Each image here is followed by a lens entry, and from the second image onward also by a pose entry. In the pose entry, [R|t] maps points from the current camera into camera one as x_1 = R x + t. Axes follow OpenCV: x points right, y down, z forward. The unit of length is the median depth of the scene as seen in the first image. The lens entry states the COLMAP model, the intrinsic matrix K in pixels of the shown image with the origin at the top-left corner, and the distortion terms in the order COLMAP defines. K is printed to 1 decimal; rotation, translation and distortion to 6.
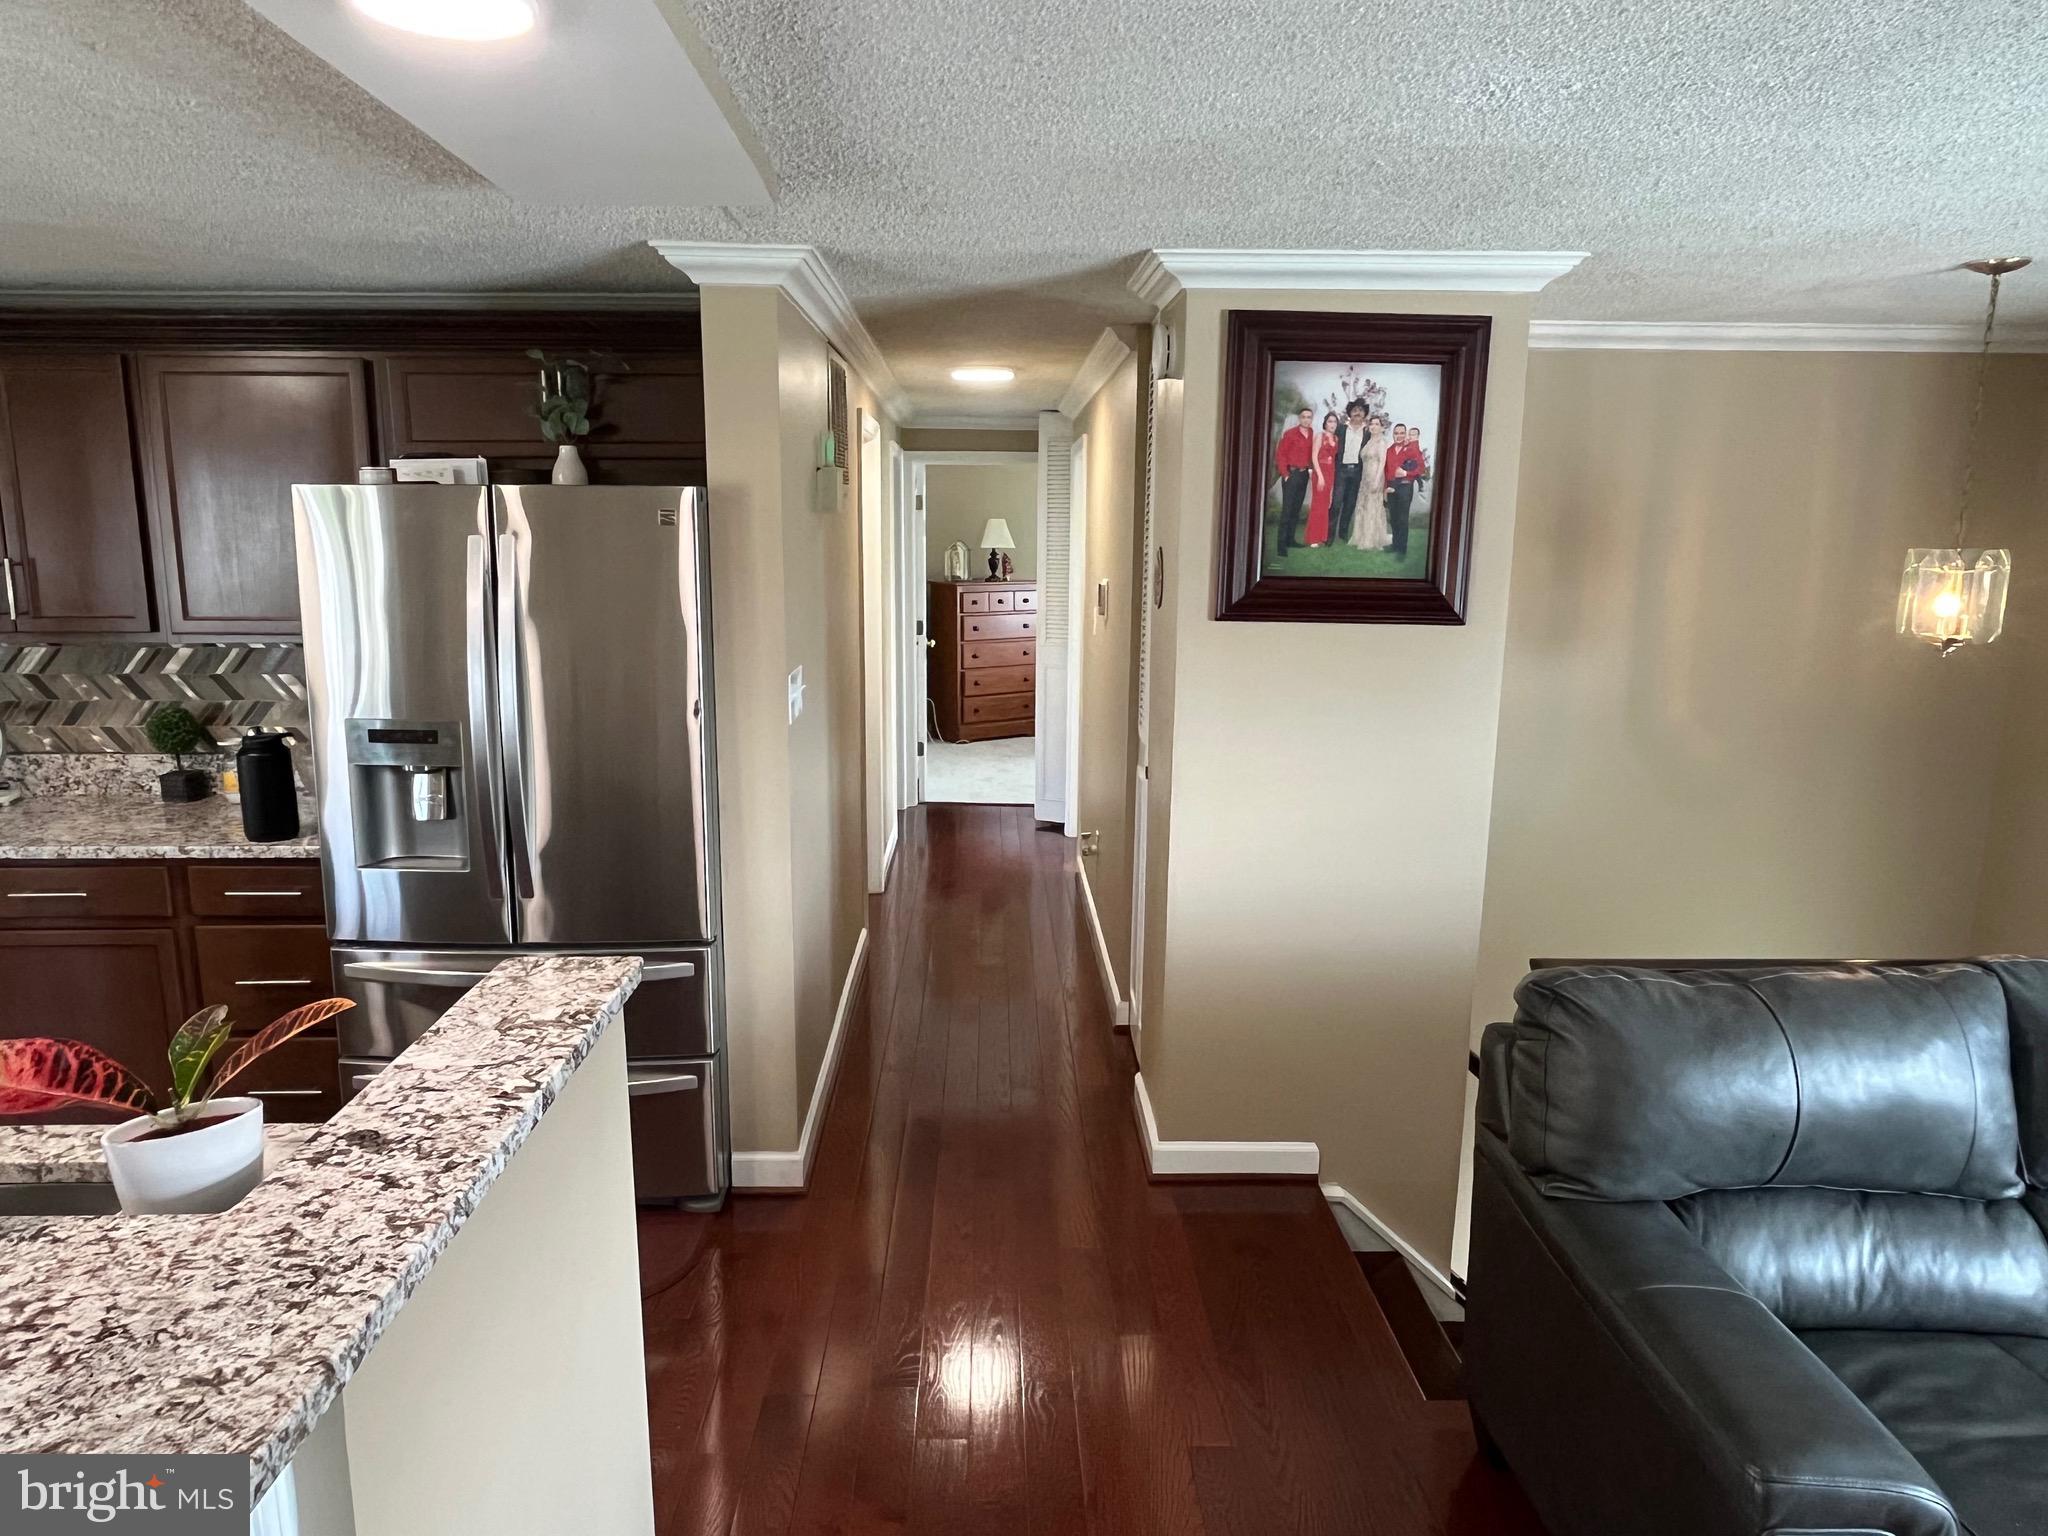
lens RADIAL K [[1282.2, 0, 1023.7], [0, 1282.2, 770.2], [0, 0, 1]] dist [0.019123, -0.001756]
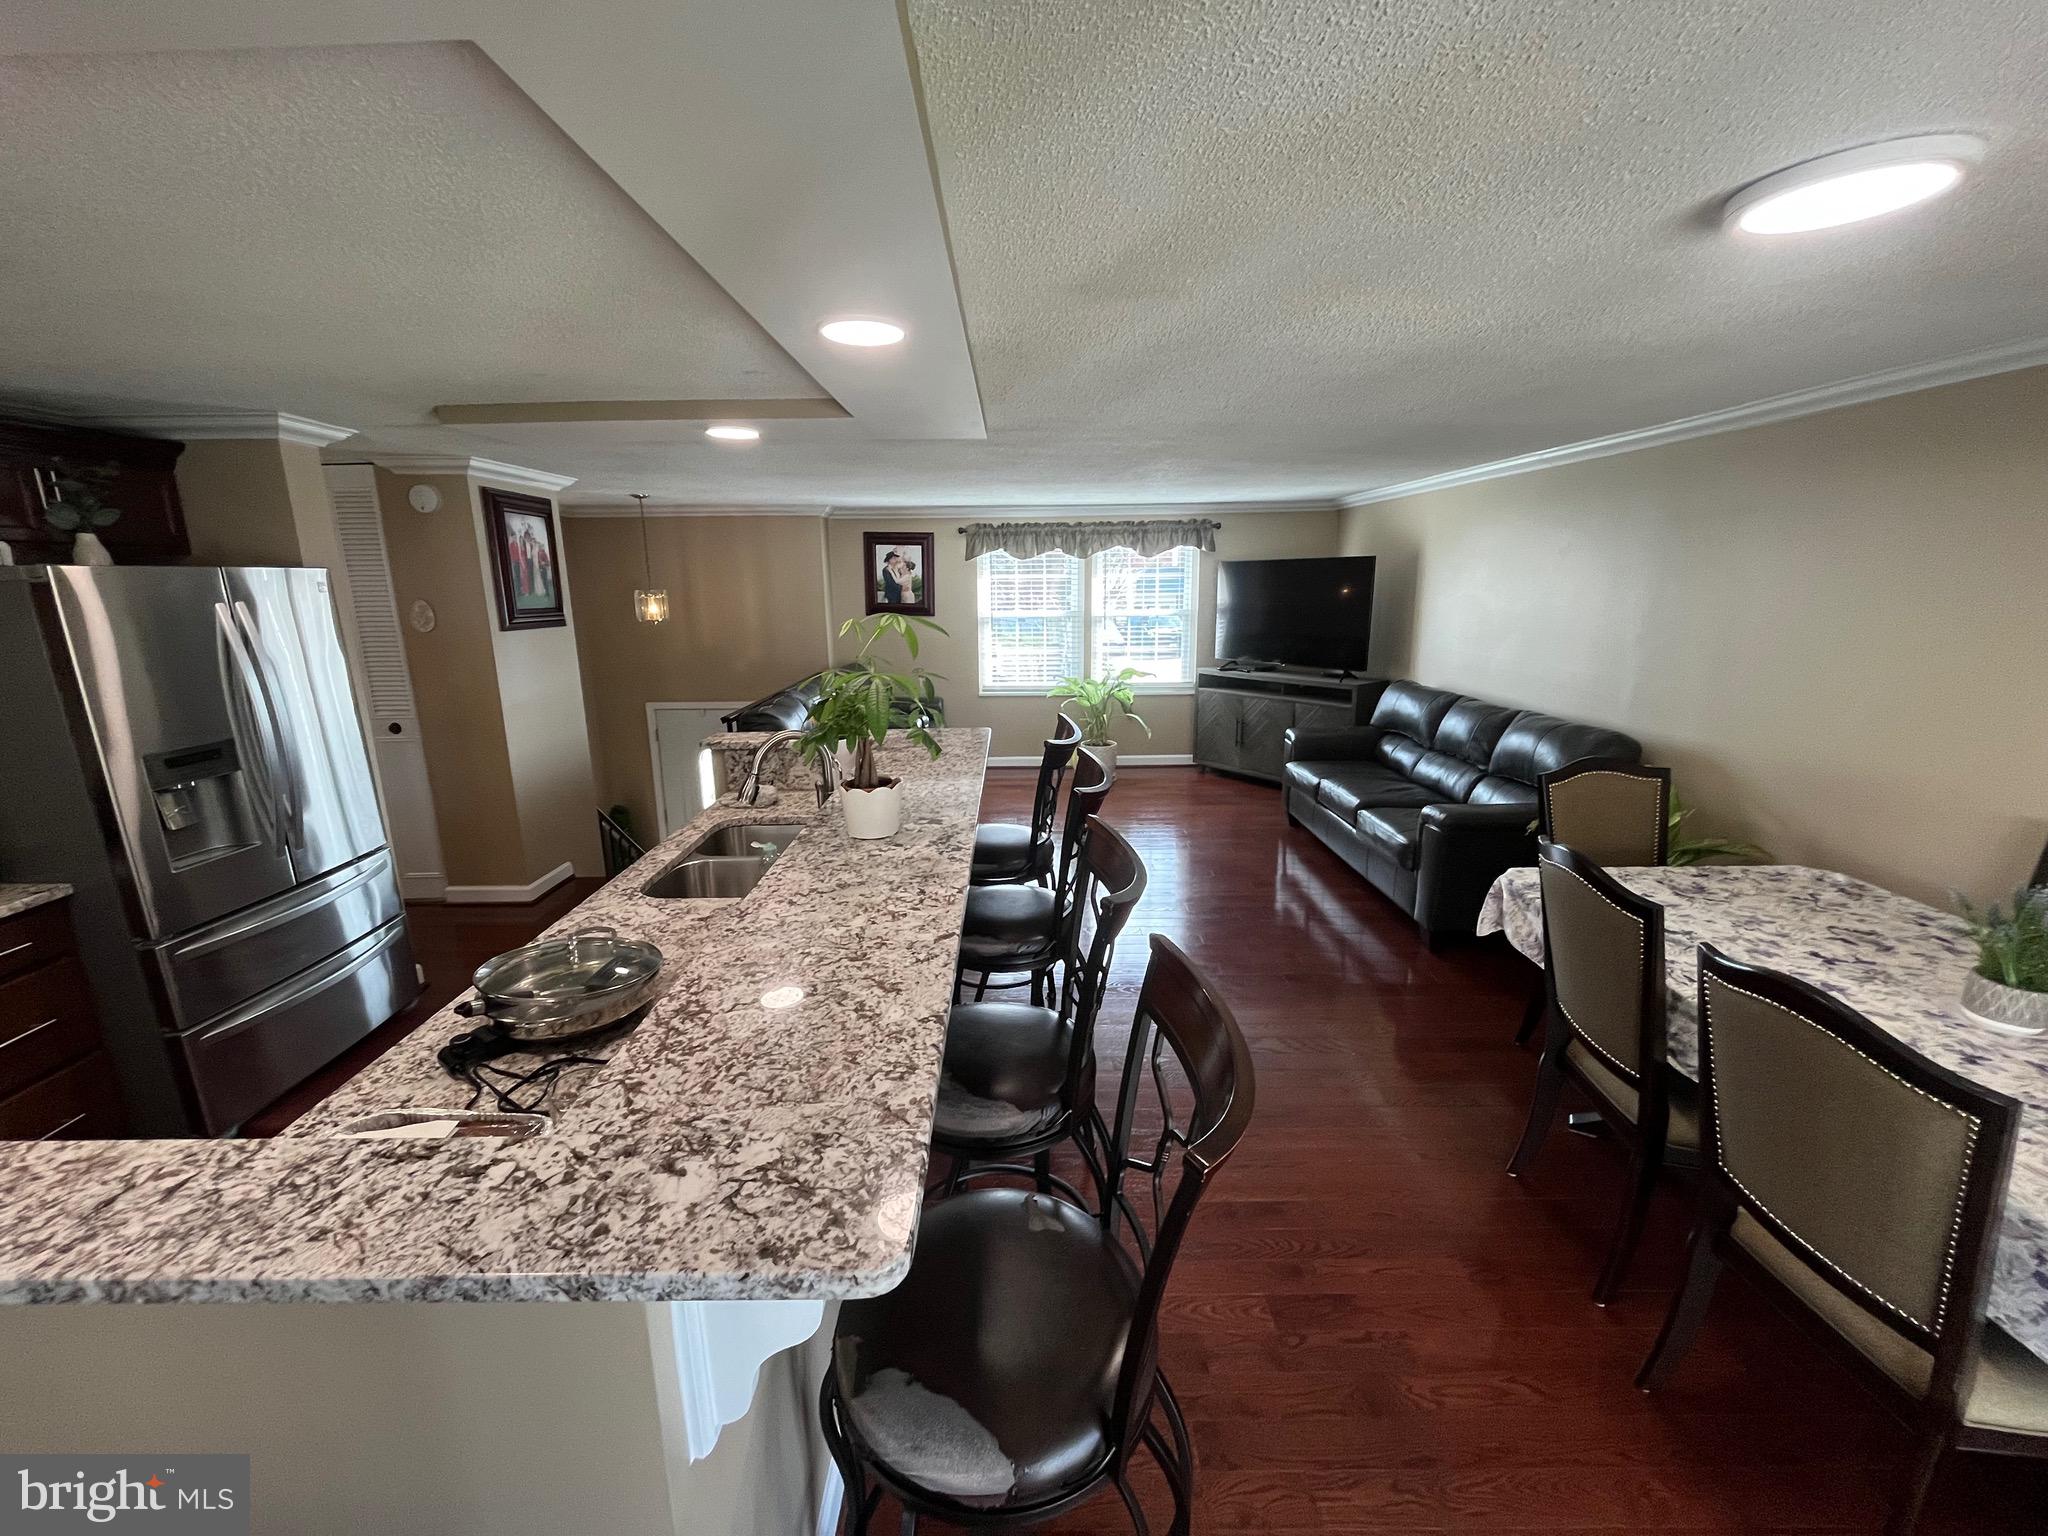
lens RADIAL K [[816.3, 0, 1024.1], [0, 816.3, 764.0], [0, 0, 1]] dist [0.002721, 0.000289]
pose [[0.009309, -0.231264, 0.972846, -1.260766], [0.200064, 0.953649, 0.224786, -0.038512], [-0.979739, 0.192539, 0.055145, 0.118318]]
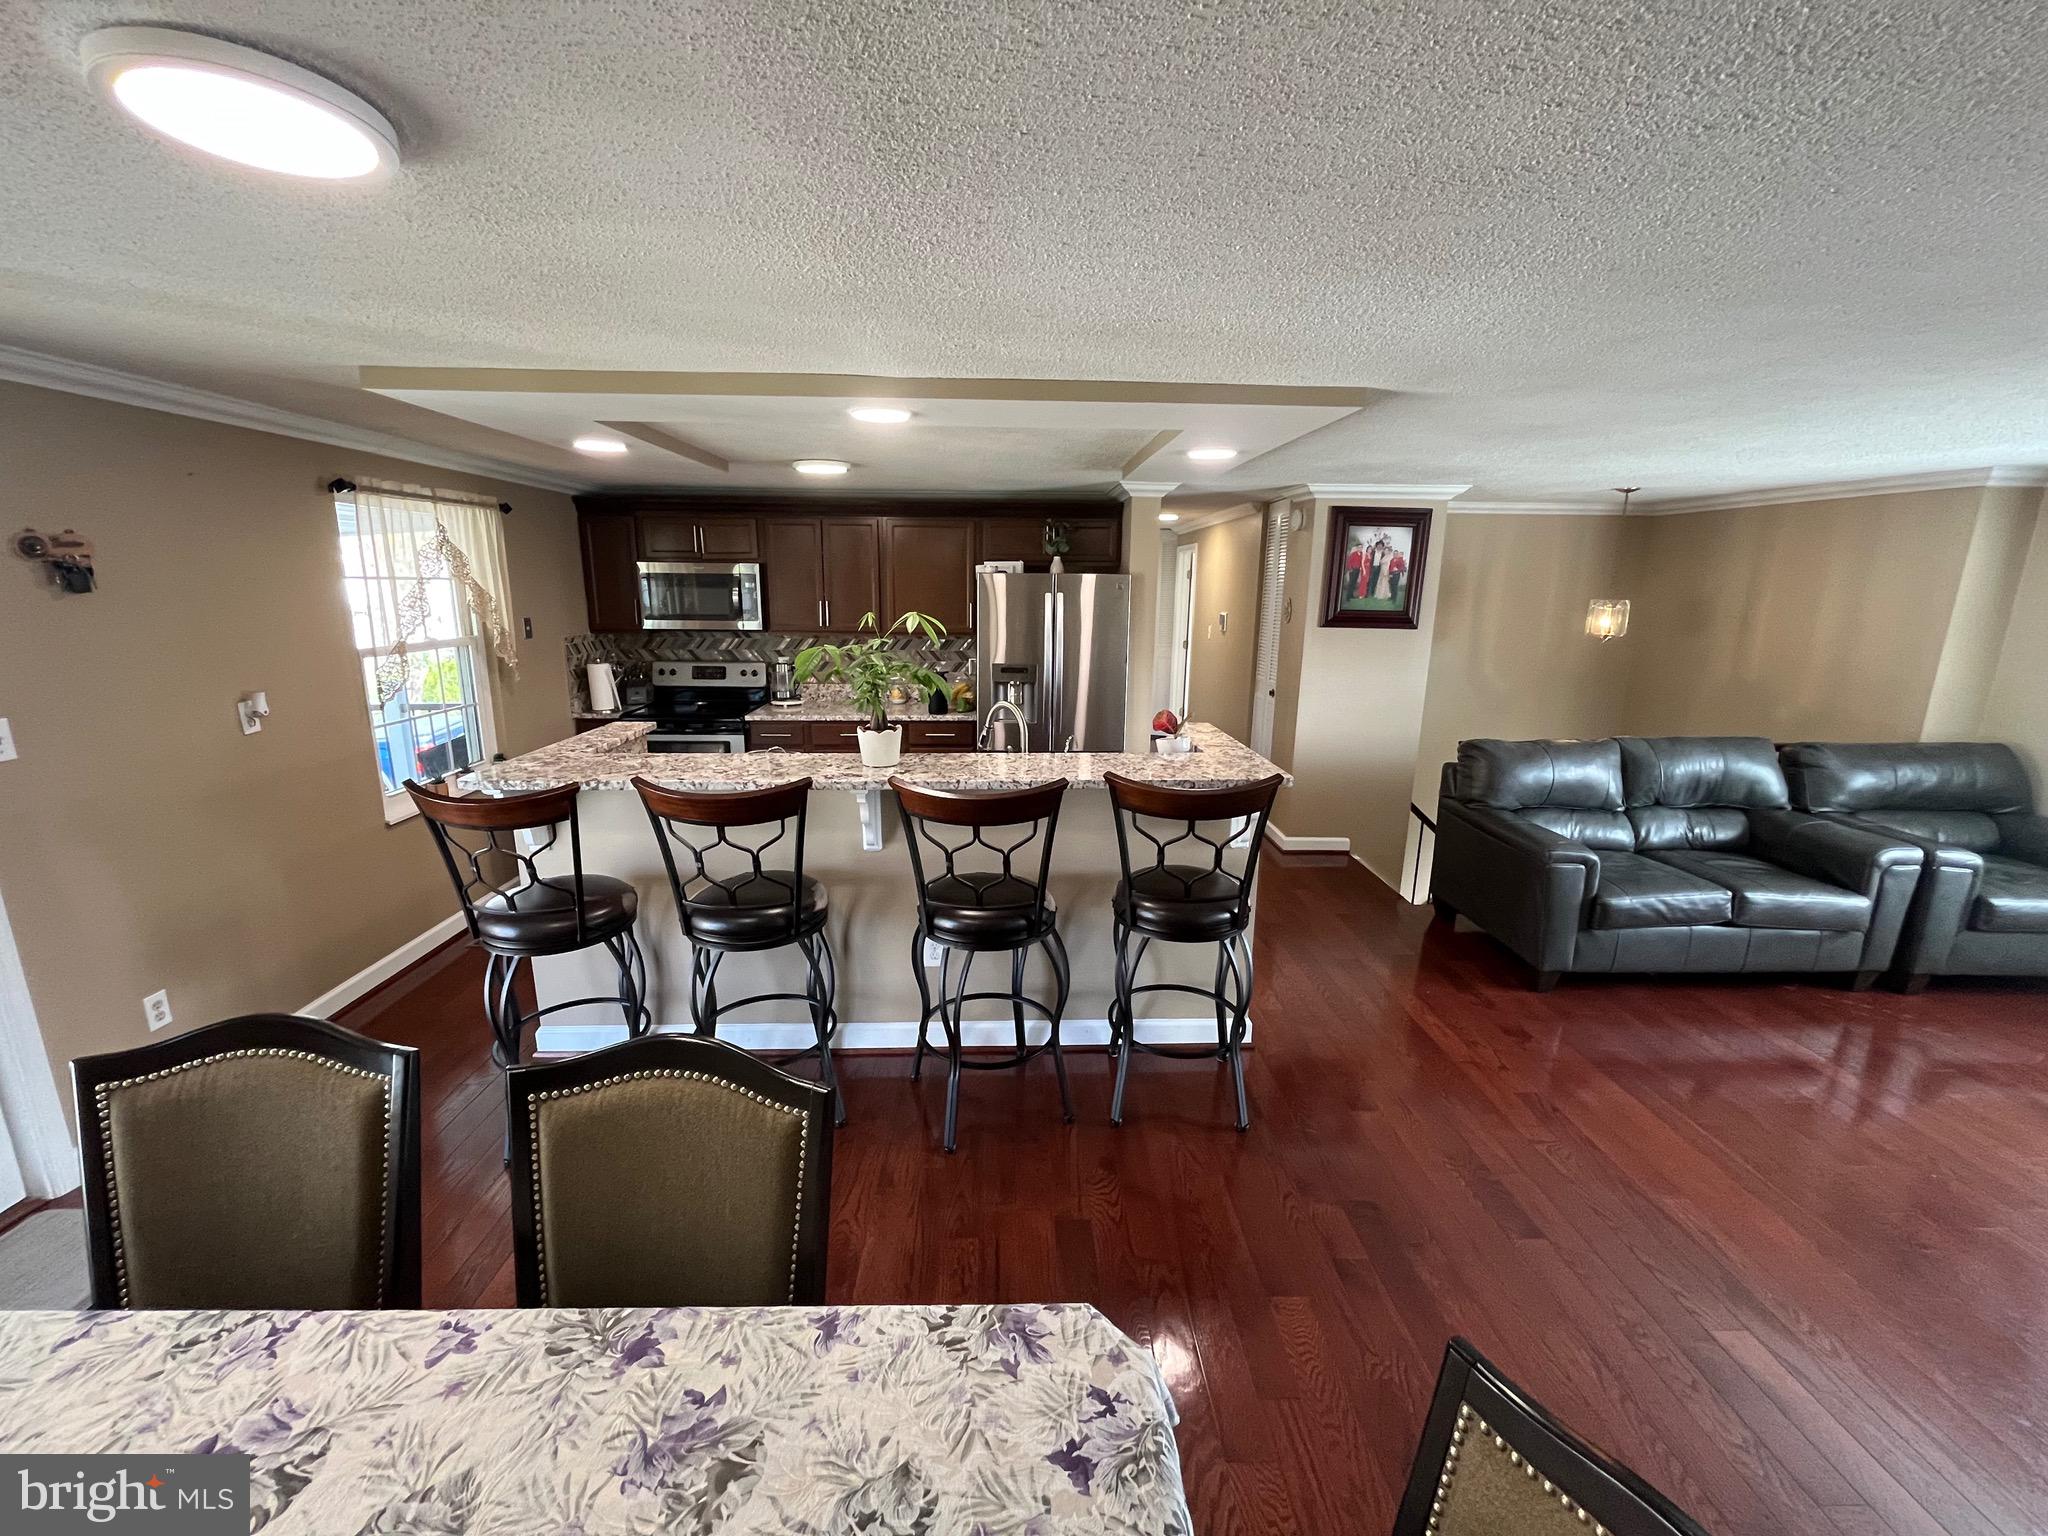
lens RADIAL K [[816.3, 0, 1015.1], [0, 816.3, 771.2], [0, 0, 1]] dist [0.002721, 0.000289]
pose [[0.999988, 0.004429, -0.002189, -0.464974], [-0.004357, 0.999491, 0.031591, 0.124717], [0.002328, -0.031581, 0.999498, -0.651163]]
